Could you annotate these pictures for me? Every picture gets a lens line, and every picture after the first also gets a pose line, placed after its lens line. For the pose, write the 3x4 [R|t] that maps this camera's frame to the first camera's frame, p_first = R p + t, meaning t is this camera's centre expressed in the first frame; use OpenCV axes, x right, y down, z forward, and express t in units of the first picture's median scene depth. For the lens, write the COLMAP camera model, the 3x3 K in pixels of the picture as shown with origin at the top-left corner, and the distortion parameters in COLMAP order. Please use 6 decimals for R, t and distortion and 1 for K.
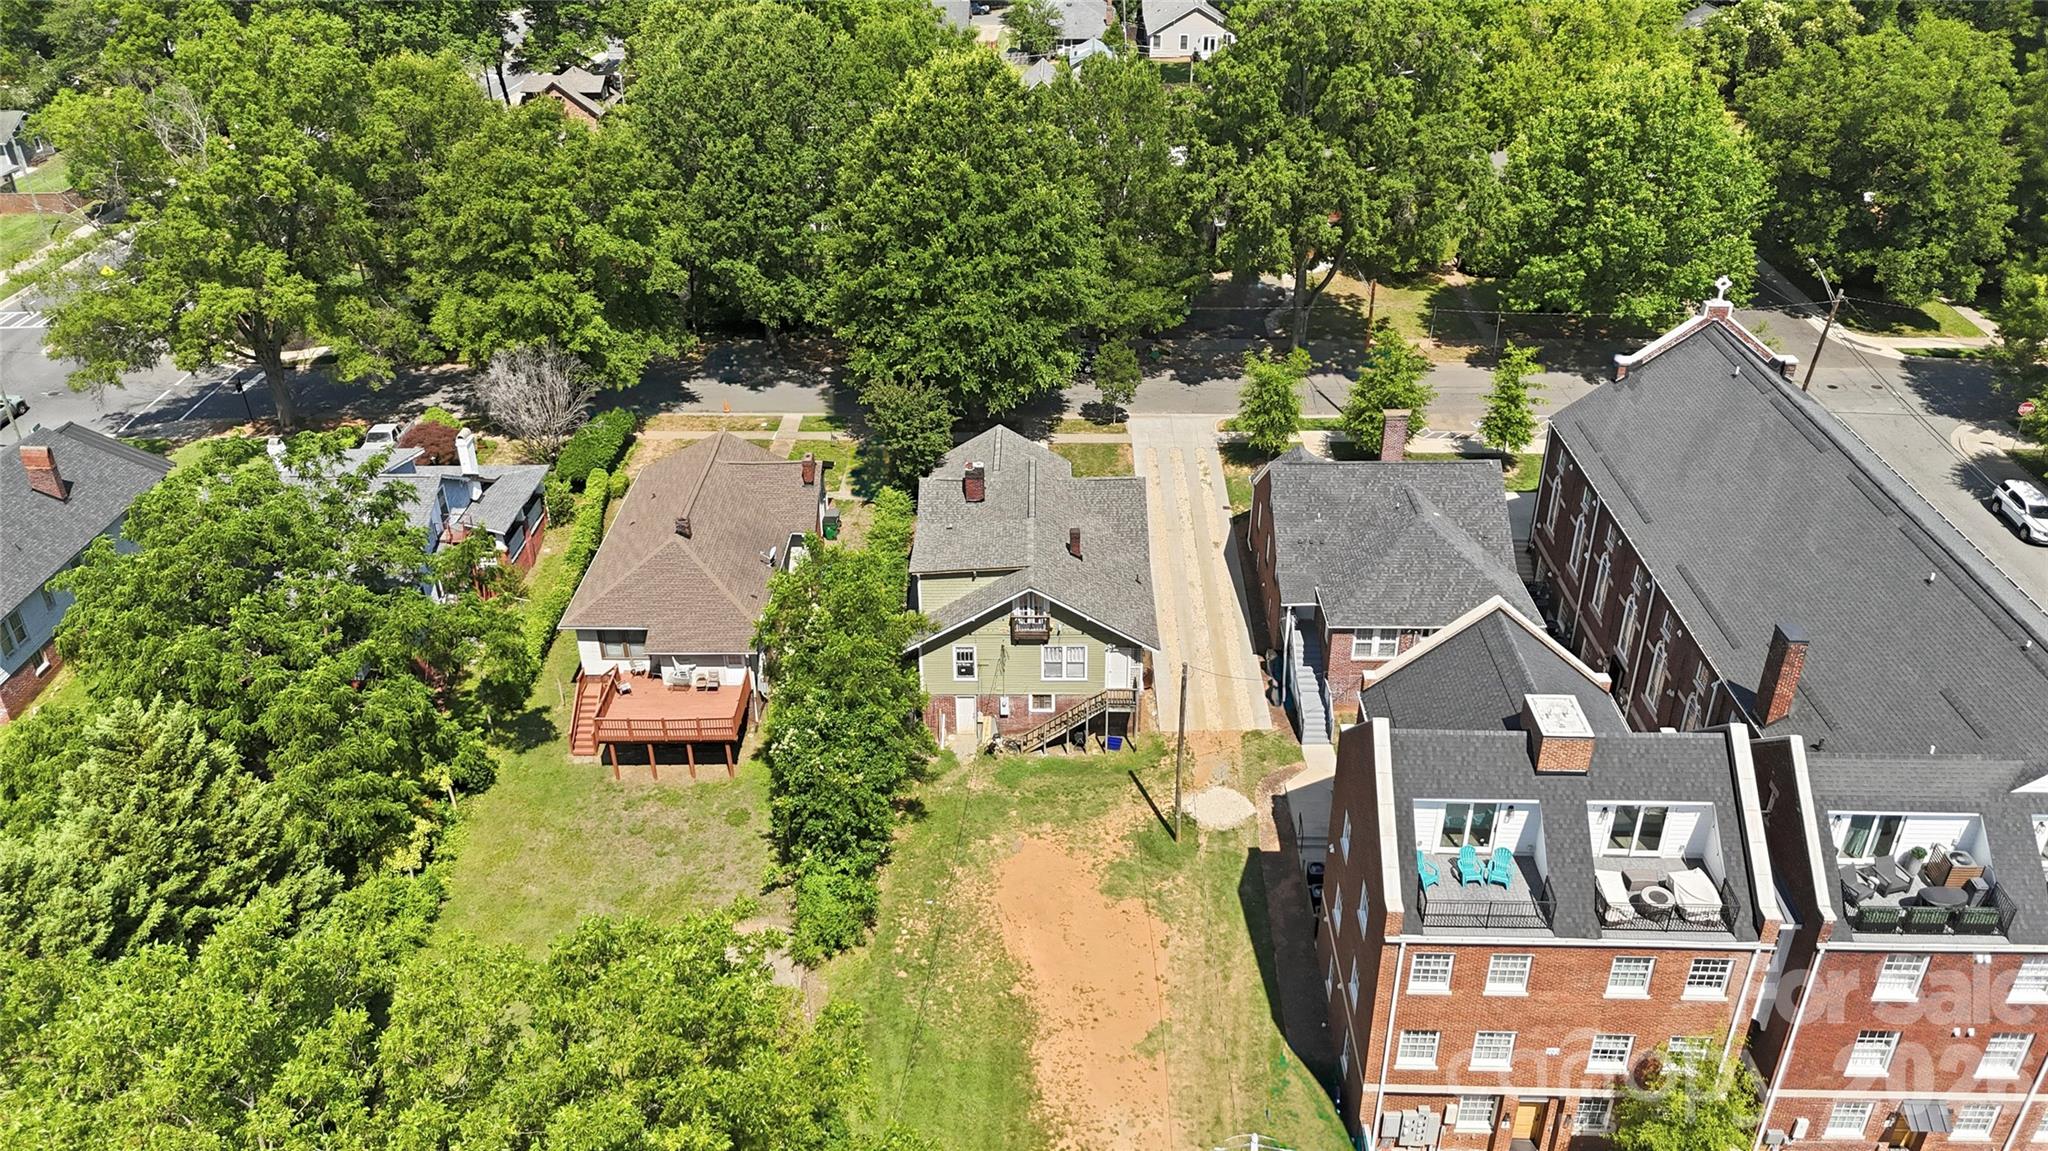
lens RADIAL K [[1460.0, 0, 1024.0], [0, 1460.0, 575.5], [0, 0, 1]] dist [0.070093, -0.076250]
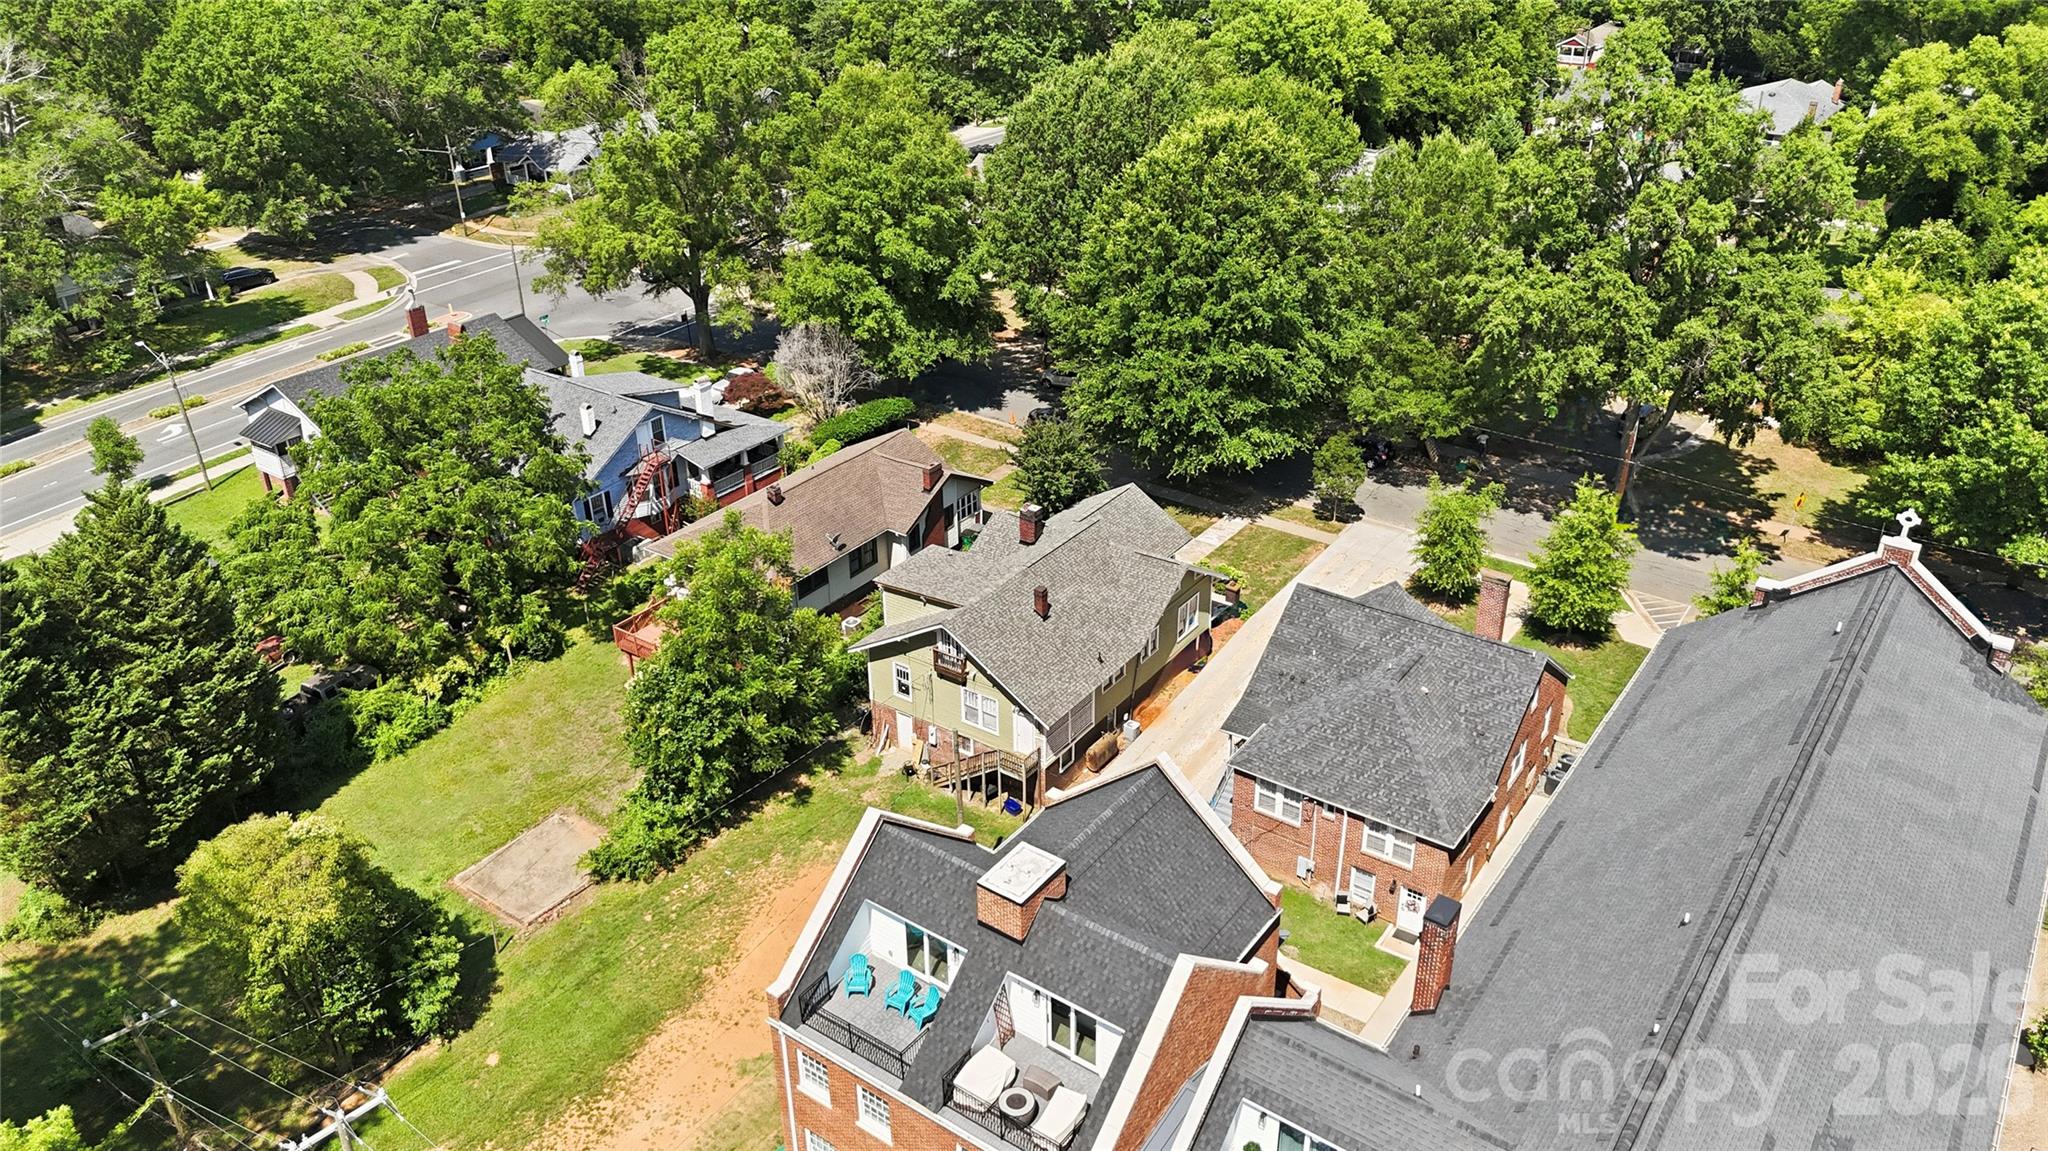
lens RADIAL K [[1460.0, 0, 1024.0], [0, 1460.0, 575.5], [0, 0, 1]] dist [0.070093, -0.076250]
pose [[0.832288, 0.267835, -0.485346, 0.411637], [-0.282259, 0.958292, 0.044801, -0.065989], [0.477103, 0.099706, 0.873173, 0.107022]]
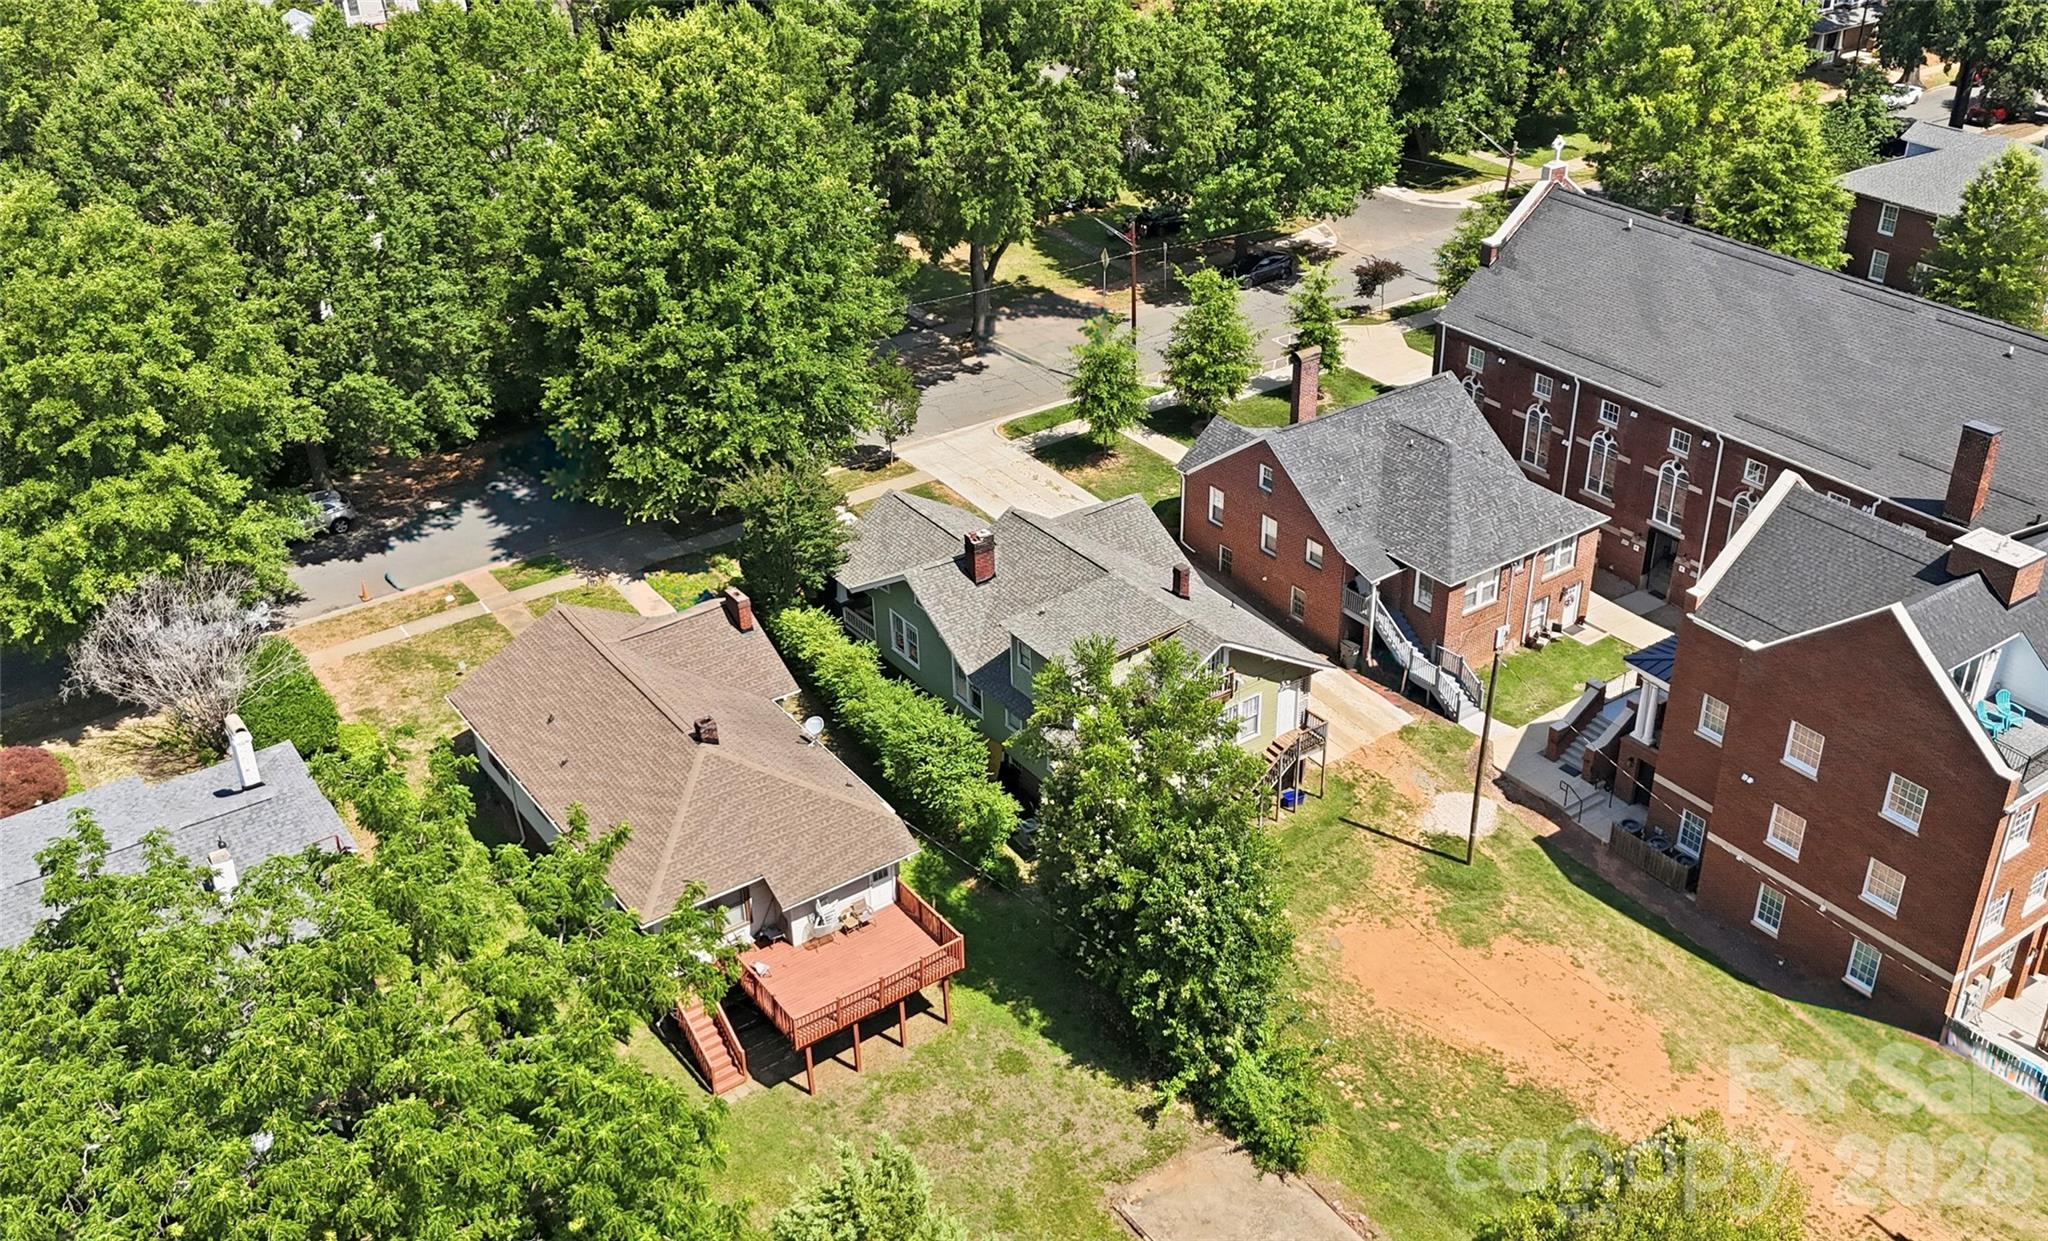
lens RADIAL K [[1824.7, 0, 1024.0], [0, 1824.7, 620.5], [0, 0, 1]] dist [0.047642, -0.005605]
pose [[0.803074, -0.301336, 0.514072, -0.471732], [0.306319, 0.948760, 0.077612, -0.090174], [-0.511118, 0.095142, 0.854229, 0.154742]]
